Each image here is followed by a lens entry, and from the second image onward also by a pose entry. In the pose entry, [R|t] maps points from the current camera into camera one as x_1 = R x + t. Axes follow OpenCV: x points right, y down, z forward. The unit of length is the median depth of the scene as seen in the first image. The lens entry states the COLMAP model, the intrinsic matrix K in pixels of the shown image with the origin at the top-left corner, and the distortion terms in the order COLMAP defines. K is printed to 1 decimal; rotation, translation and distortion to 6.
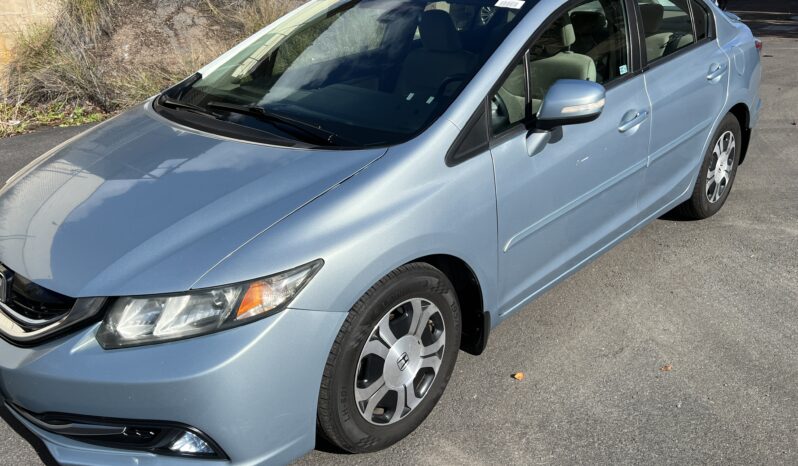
lens RADIAL K [[653.5, 0, 399.0], [0, 653.5, 233.0], [0, 0, 1]] dist [0.057183, -0.090162]
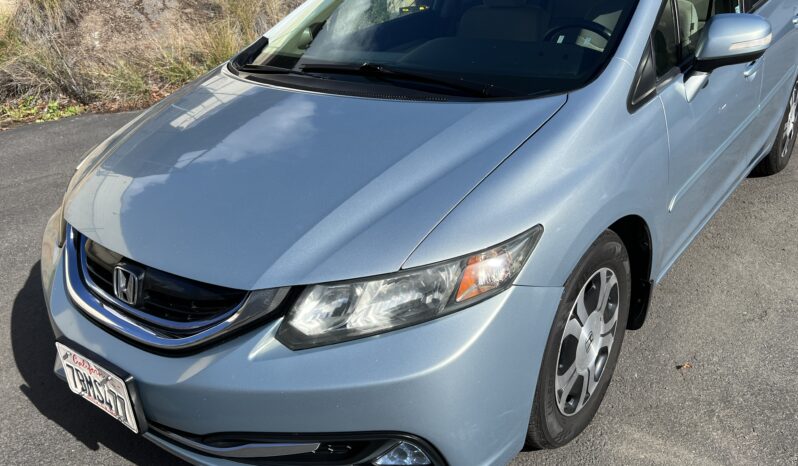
lens RADIAL K [[640.1, 0, 376.1], [0, 640.1, 242.2], [0, 0, 1]] dist [0.056441, -0.077397]
pose [[0.995163, -0.064917, 0.073727, -0.192355], [0.062777, 0.997546, 0.030991, 0.011725], [-0.075558, -0.026212, 0.996797, 0.099162]]
